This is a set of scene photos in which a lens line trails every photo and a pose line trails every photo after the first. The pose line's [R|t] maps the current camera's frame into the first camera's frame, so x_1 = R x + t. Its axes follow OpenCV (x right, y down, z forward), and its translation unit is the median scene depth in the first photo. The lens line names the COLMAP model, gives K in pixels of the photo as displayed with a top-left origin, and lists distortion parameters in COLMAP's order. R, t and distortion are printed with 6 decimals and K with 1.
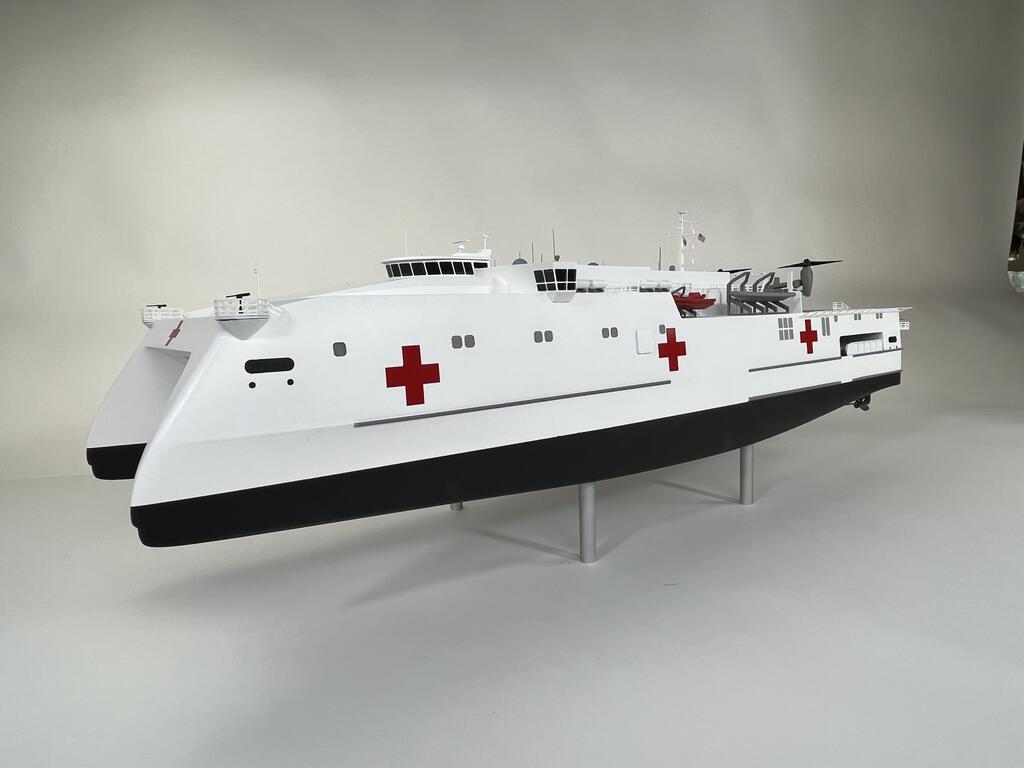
lens RADIAL K [[679.4, 0, 521.5], [0, 679.4, 385.7], [0, 0, 1]] dist [-0.019225, -0.001166]
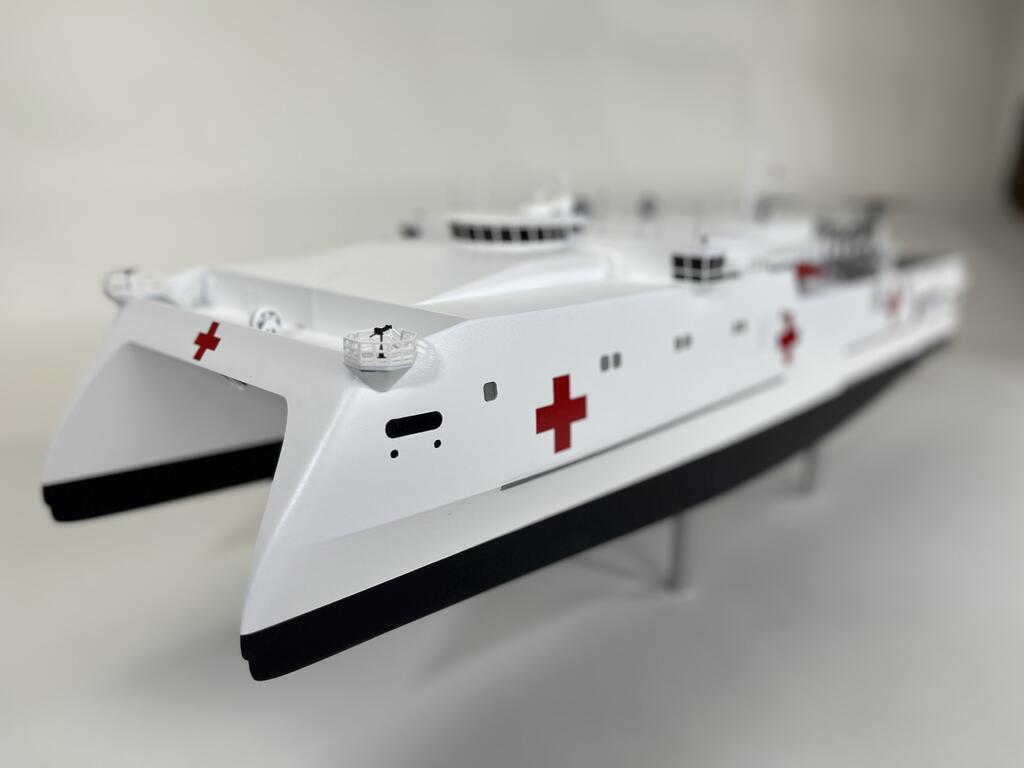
lens RADIAL K [[785.0, 0, 507.1], [0, 785.0, 391.7], [0, 0, 1]] dist [0.020968, -0.023752]
pose [[0.989885, 0.006245, 0.141737, -0.344028], [-0.026965, 0.989102, 0.144741, -0.164364], [-0.139289, -0.147099, 0.979265, 0.152828]]
